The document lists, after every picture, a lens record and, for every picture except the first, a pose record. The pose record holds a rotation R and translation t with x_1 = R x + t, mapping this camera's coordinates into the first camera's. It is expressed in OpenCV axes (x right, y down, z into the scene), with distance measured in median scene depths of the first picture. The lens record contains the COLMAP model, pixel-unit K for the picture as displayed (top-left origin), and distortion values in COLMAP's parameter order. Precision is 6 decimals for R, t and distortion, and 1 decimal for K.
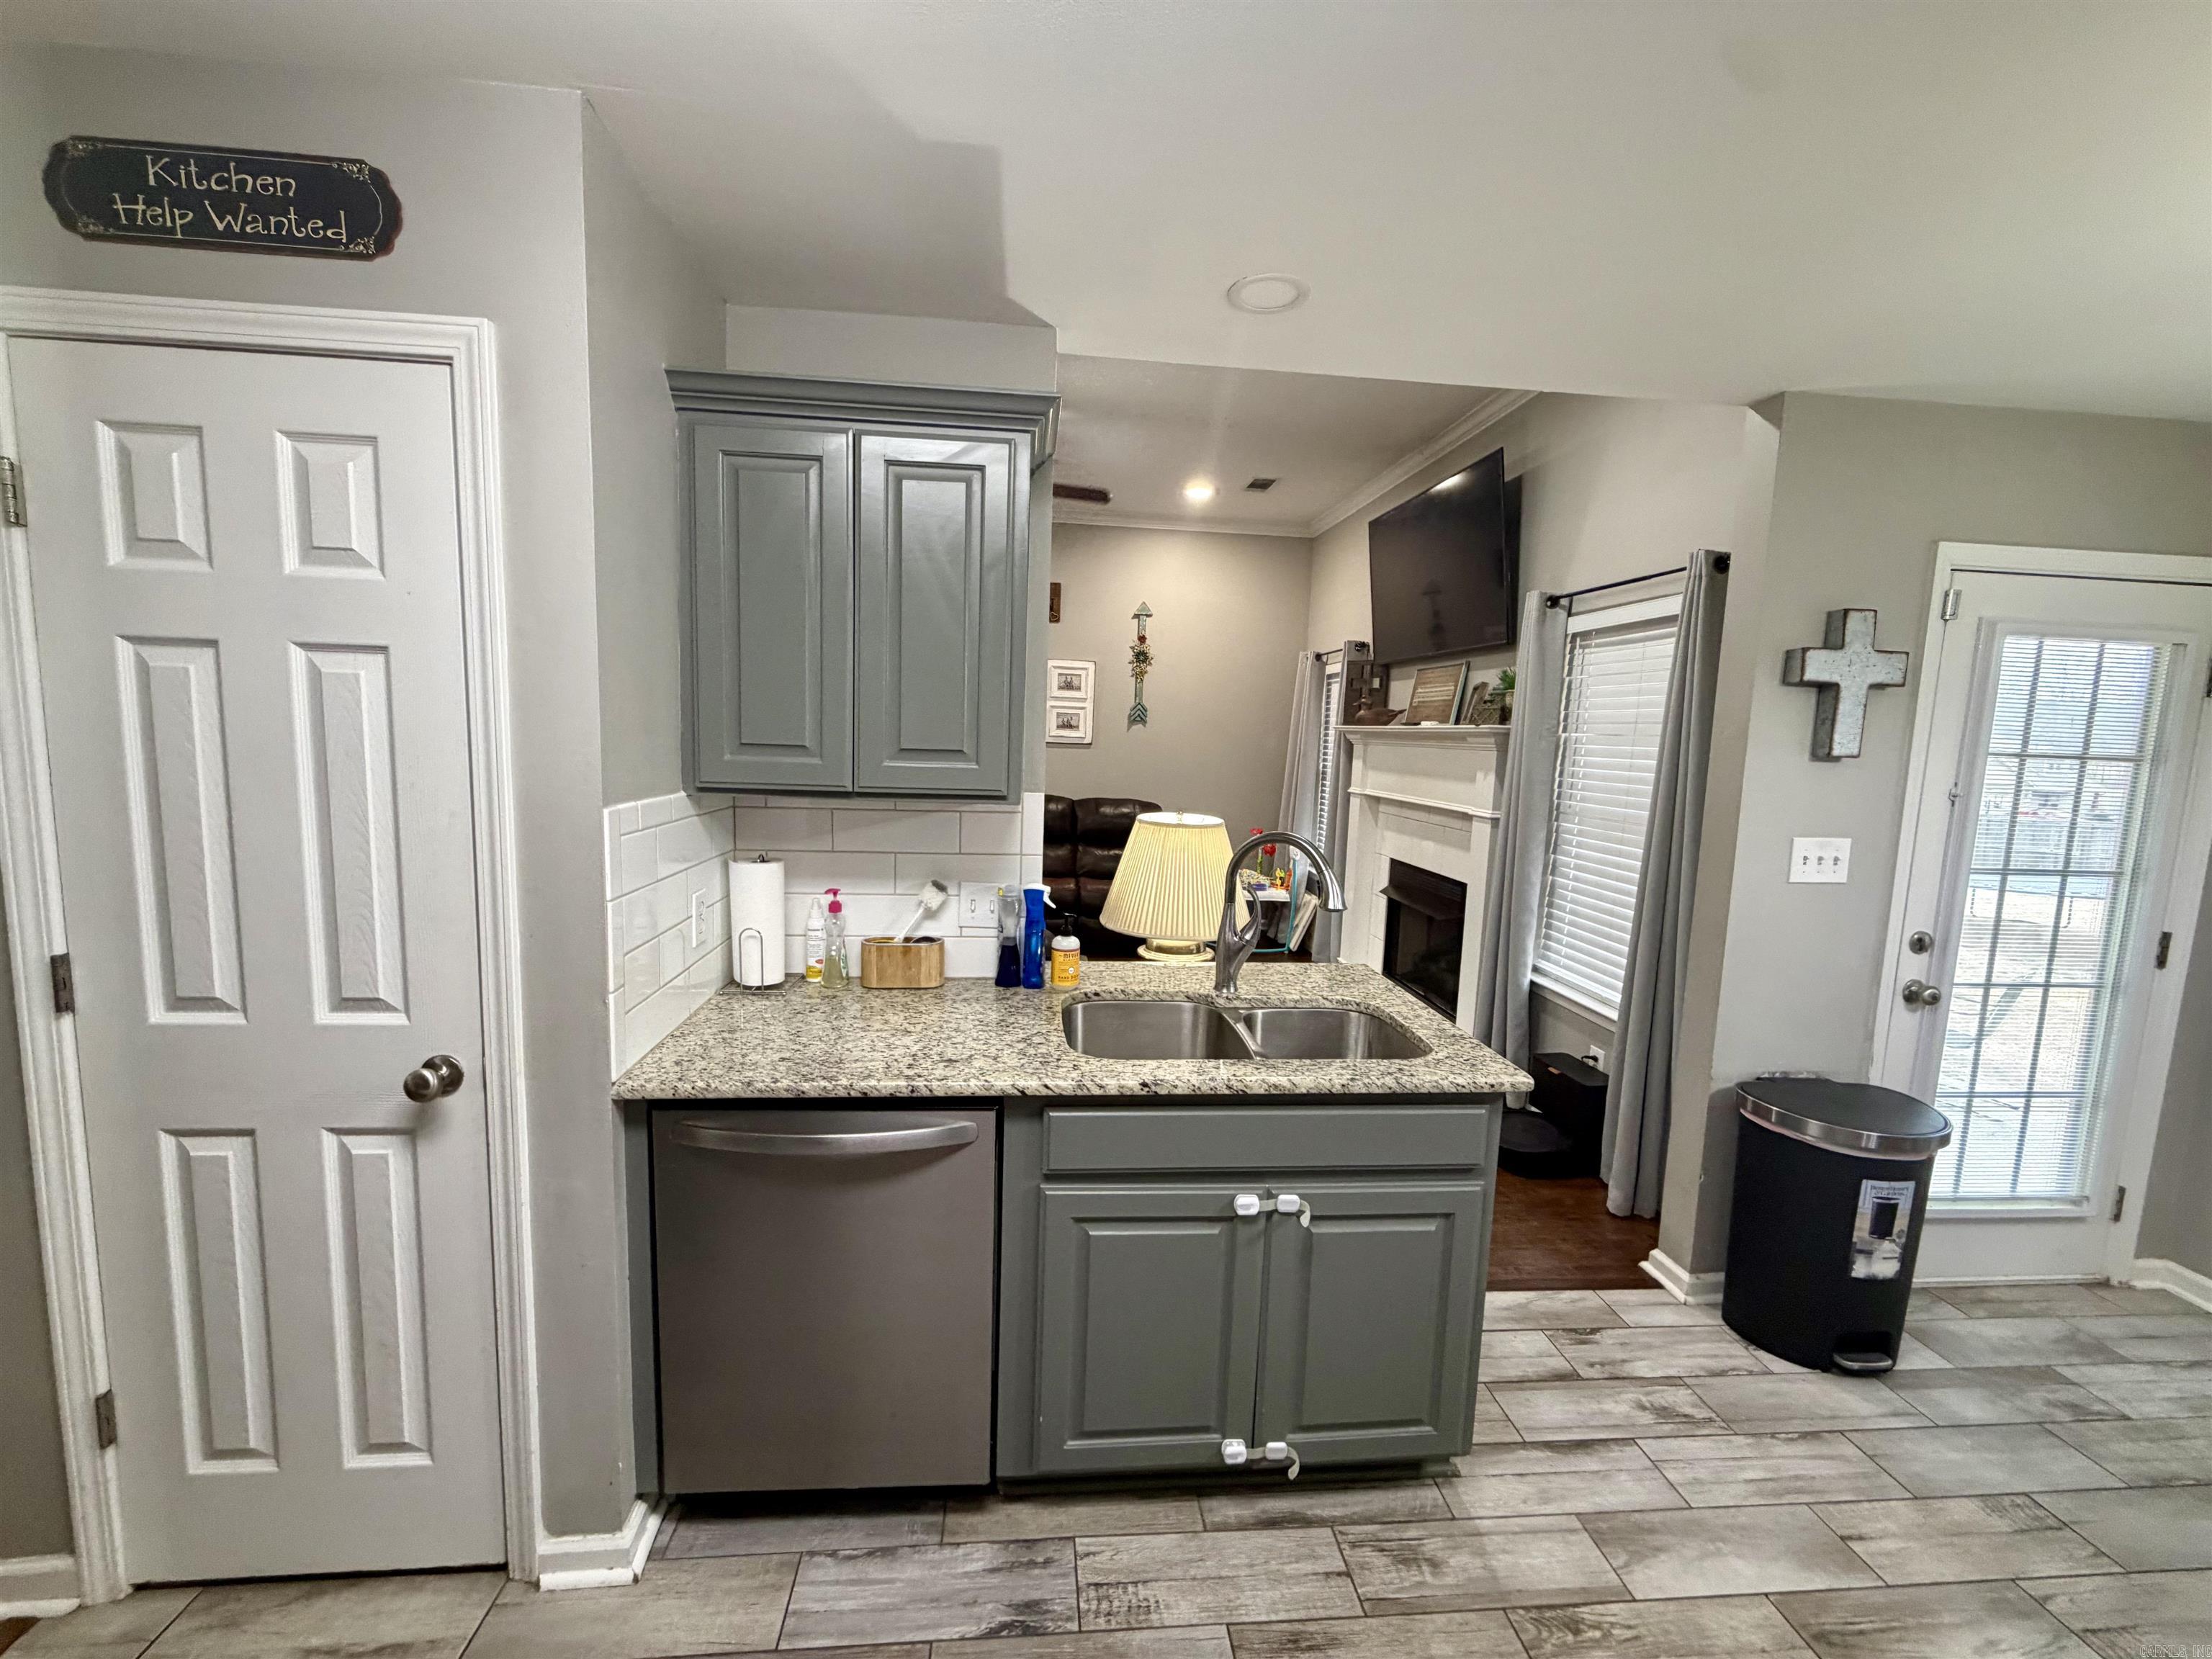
lens RADIAL K [[882.5, 0, 1100.0], [0, 882.5, 830.1], [0, 0, 1]] dist [-0.001011, -0.000137]
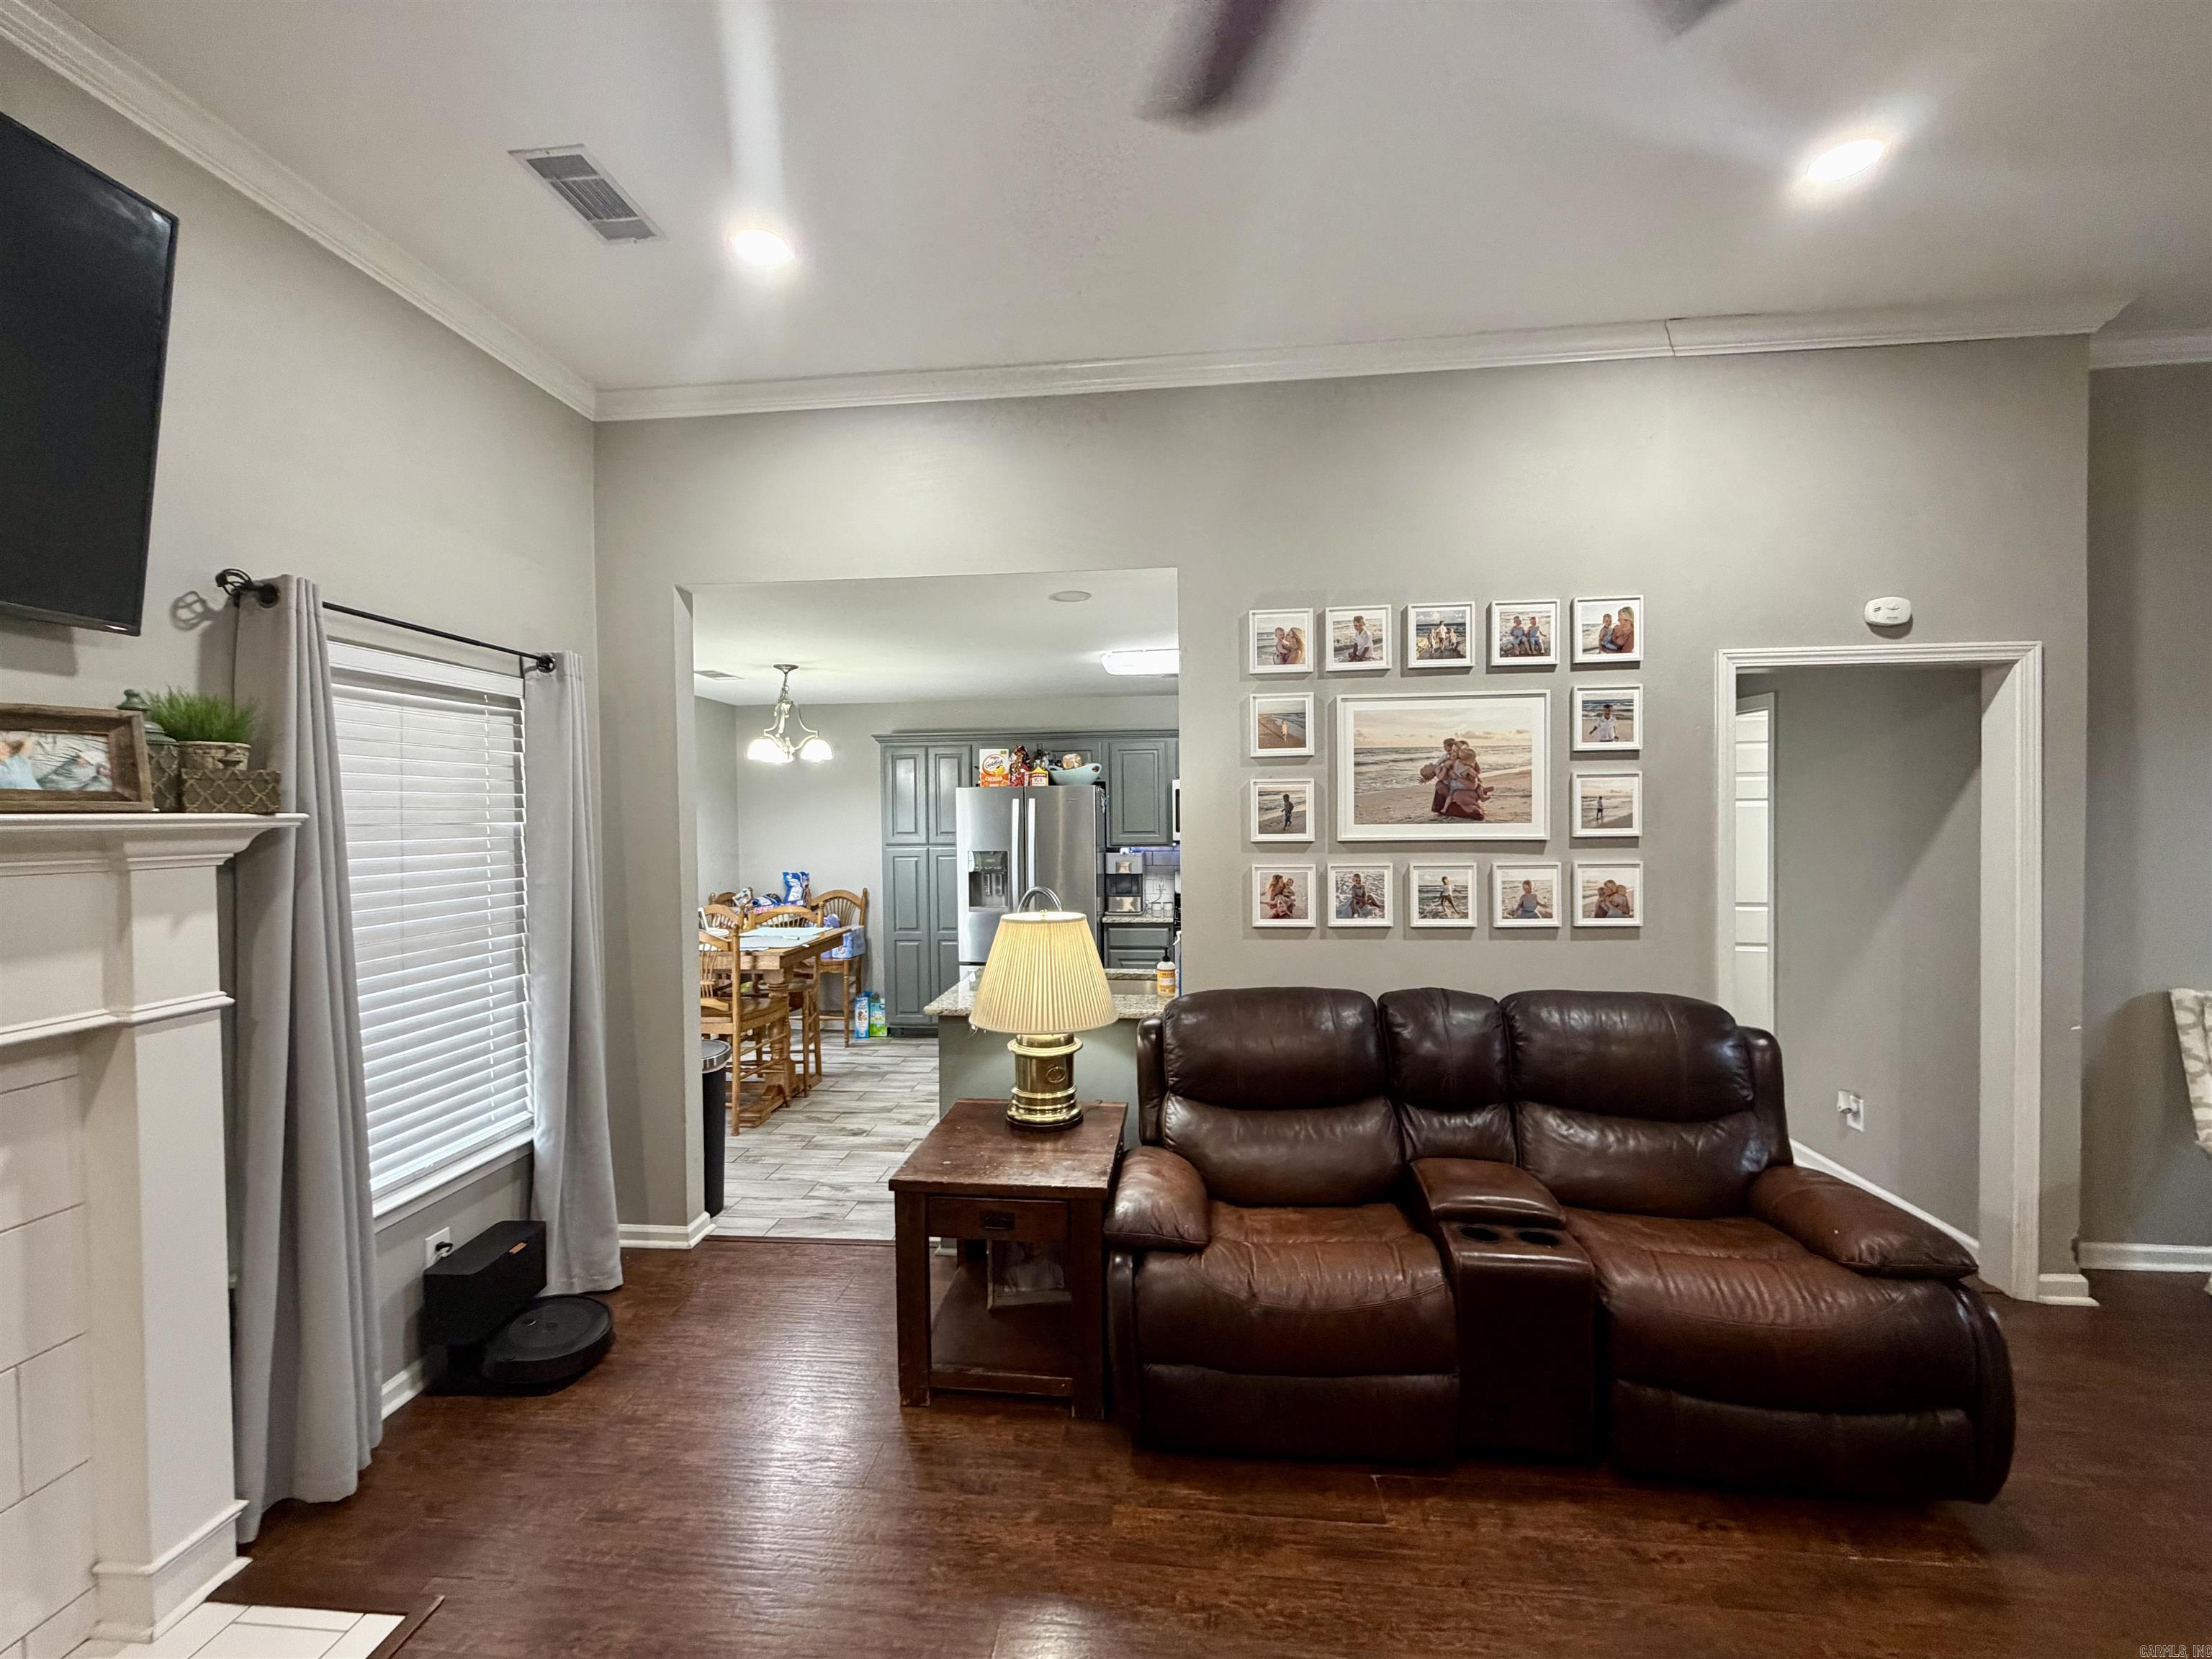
lens RADIAL K [[882.5, 0, 1100.0], [0, 882.5, 830.1], [0, 0, 1]] dist [-0.001011, -0.000137]
pose [[-0.982017, -0.026668, 0.186902, -0.110154], [-0.001695, 0.991179, 0.132521, -0.167008], [-0.188787, 0.129821, -0.973399, 1.317128]]
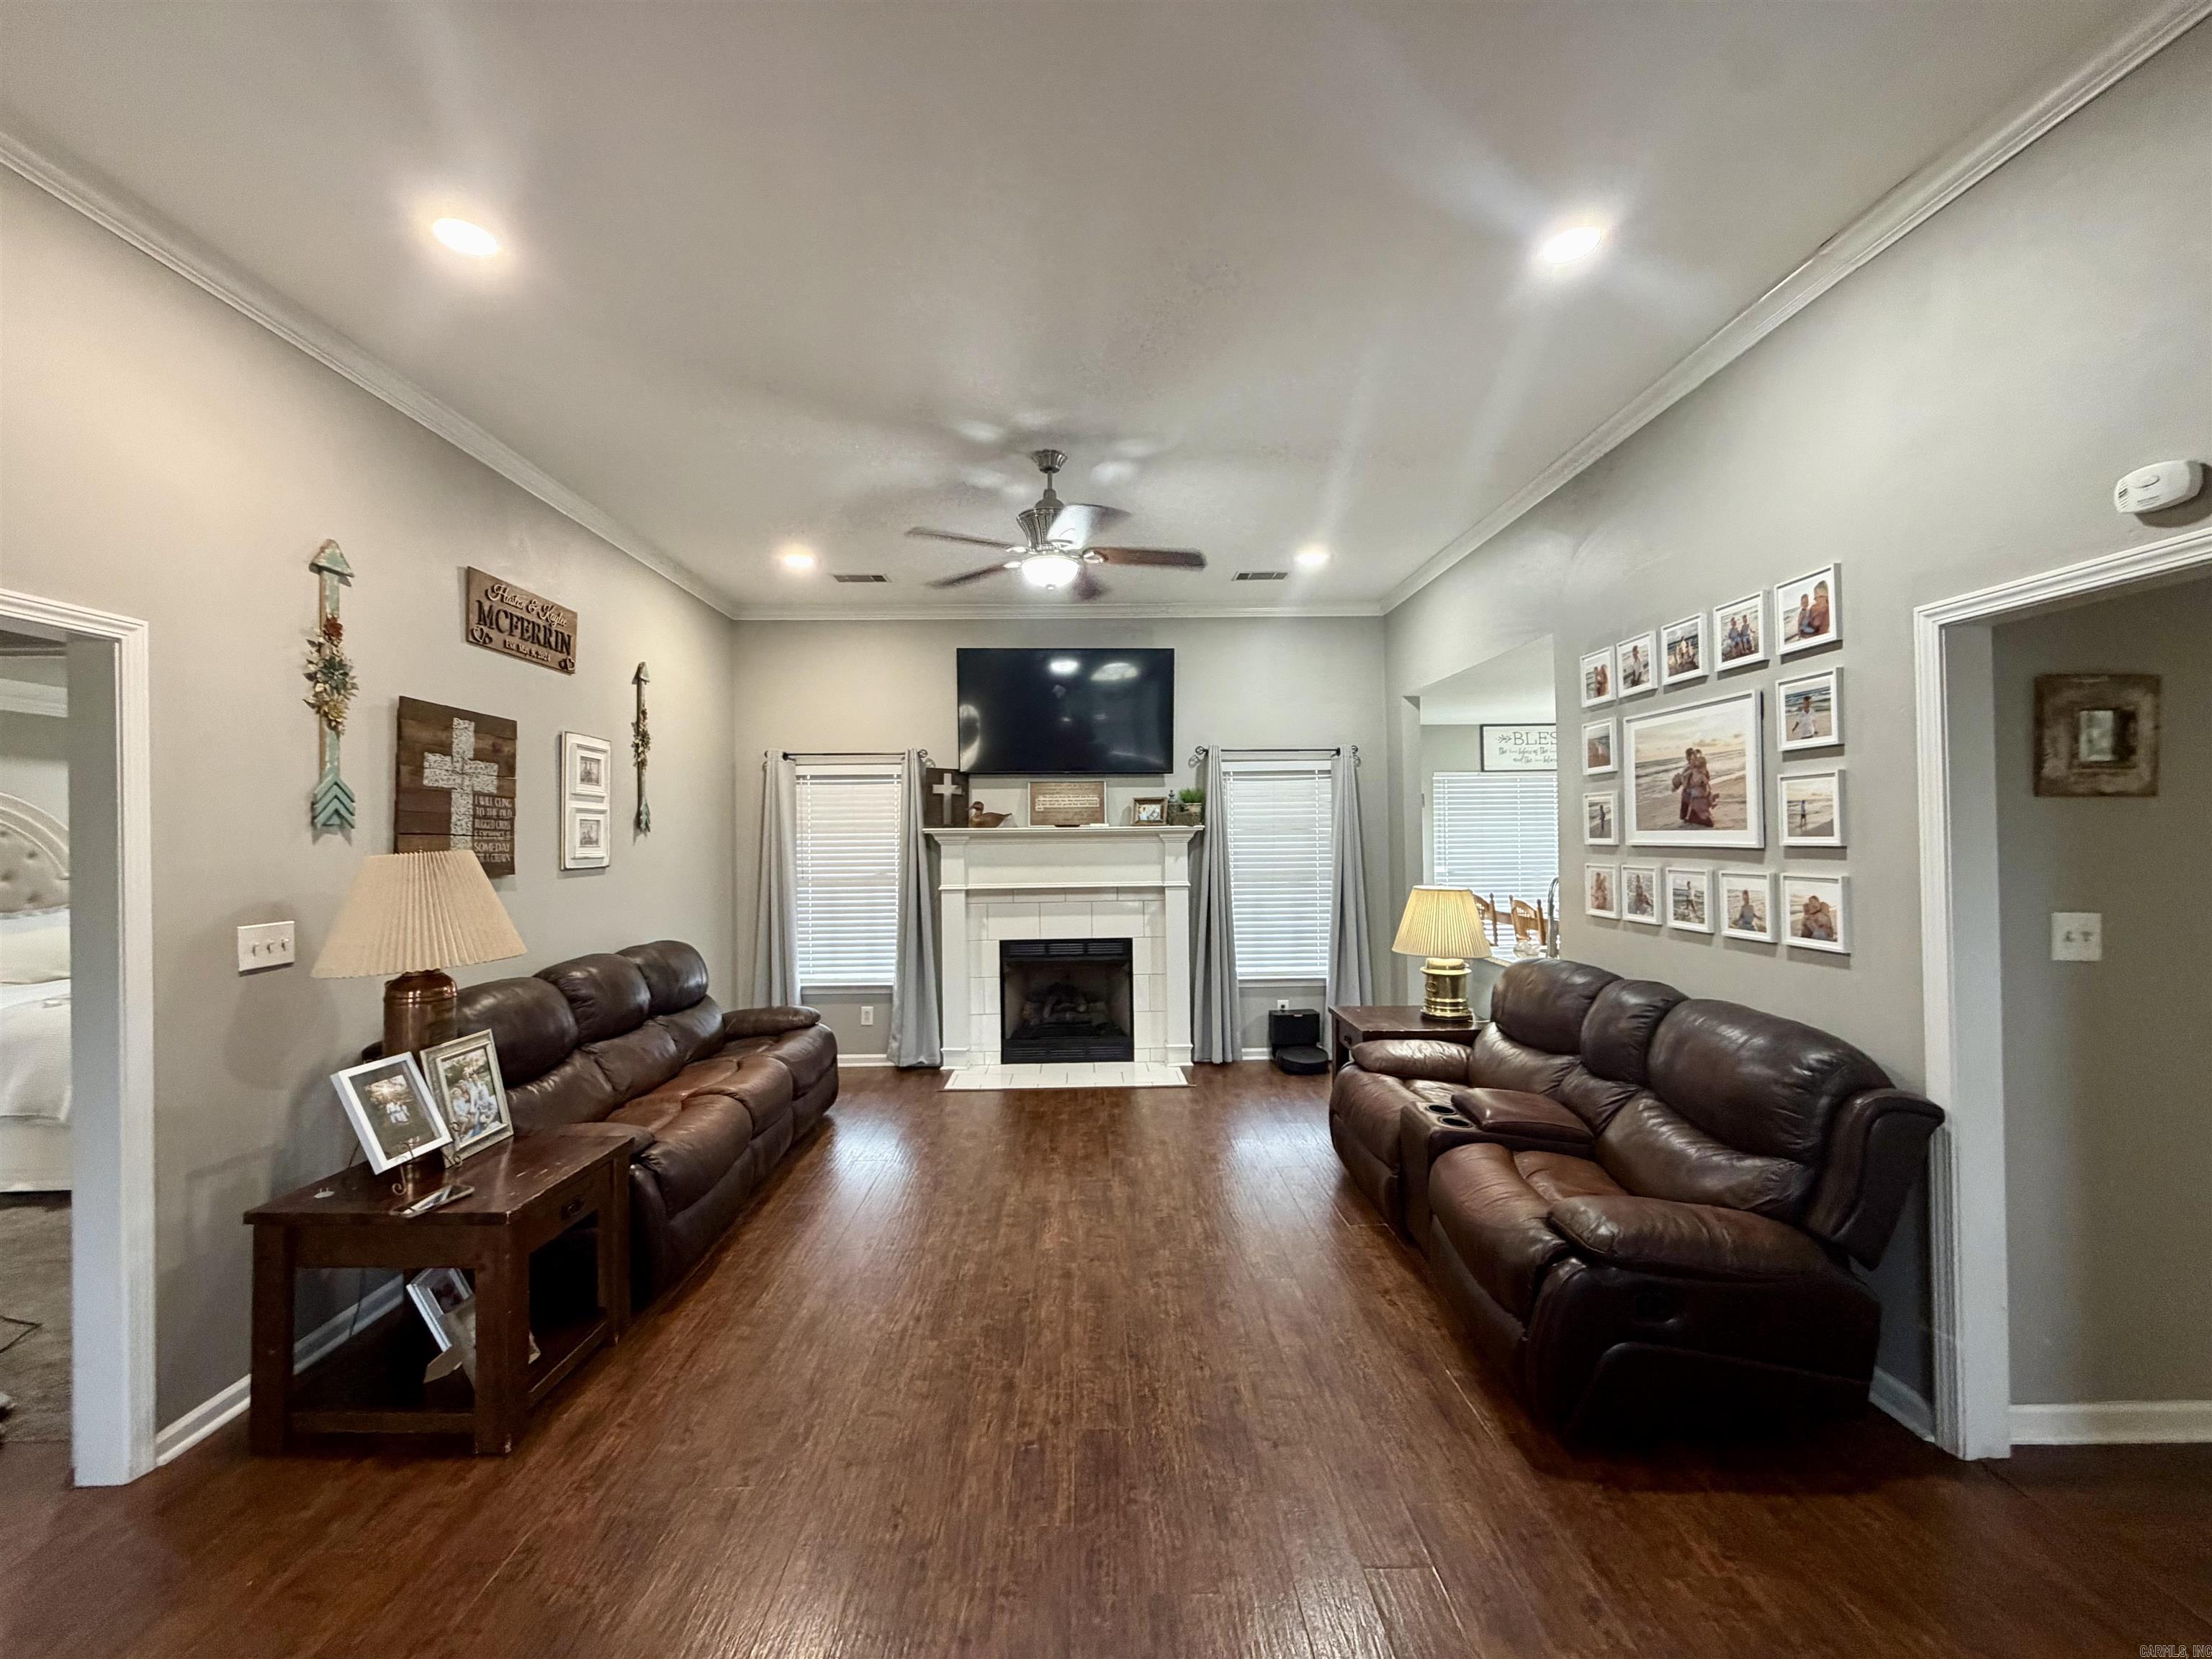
lens RADIAL K [[882.5, 0, 1100.0], [0, 882.5, 830.1], [0, 0, 1]] dist [-0.001011, -0.000137]
pose [[0.066318, -0.029384, 0.997366, -1.048092], [0.125154, 0.991917, 0.020901, -0.155250], [-0.989918, 0.123438, 0.069460, 0.997121]]
